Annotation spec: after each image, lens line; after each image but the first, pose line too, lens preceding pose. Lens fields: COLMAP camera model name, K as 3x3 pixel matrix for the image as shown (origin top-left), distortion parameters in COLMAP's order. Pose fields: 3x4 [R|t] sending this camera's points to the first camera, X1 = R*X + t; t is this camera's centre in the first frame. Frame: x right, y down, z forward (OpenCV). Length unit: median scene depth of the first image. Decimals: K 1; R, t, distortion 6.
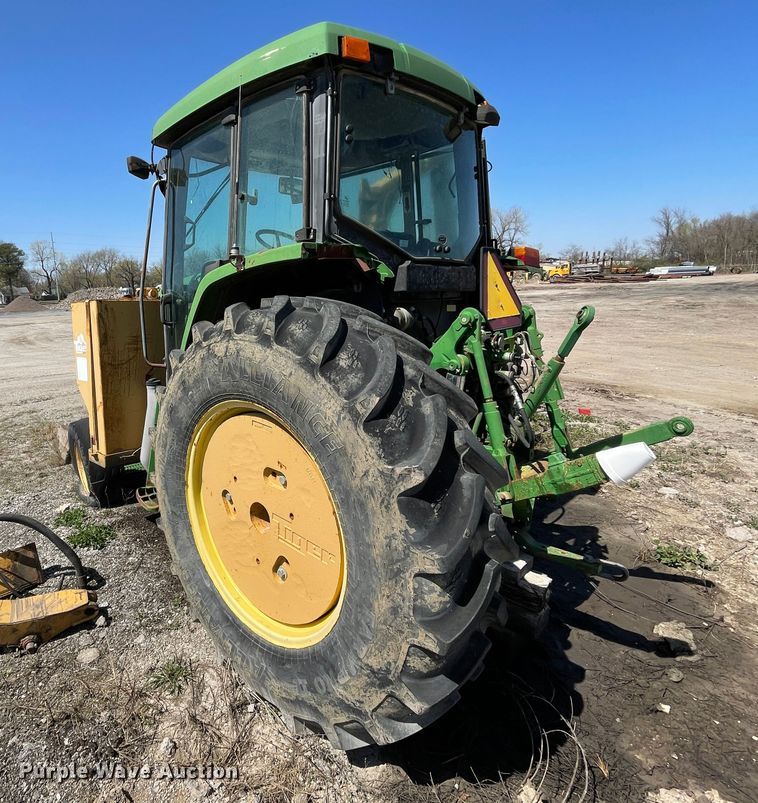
lens RADIAL K [[501.9, 0, 262.5], [0, 501.9, 382.4], [0, 0, 1]] dist [-0.001992, 0.000325]
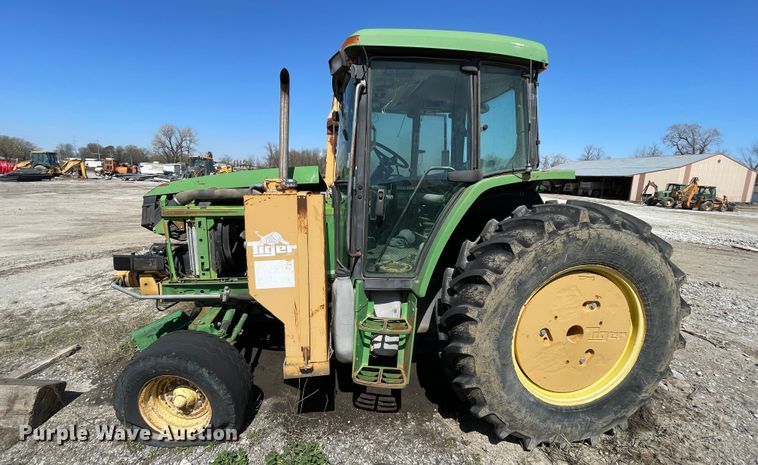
lens RADIAL K [[307.2, 0, 375.5], [0, 307.2, 228.2], [0, 0, 1]] dist [-0.001144, -0.000018]
pose [[0.534610, -0.078888, 0.841409, -0.910736], [0.100964, 0.994465, 0.029087, -0.132792], [-0.839046, 0.069402, 0.539616, 0.759455]]
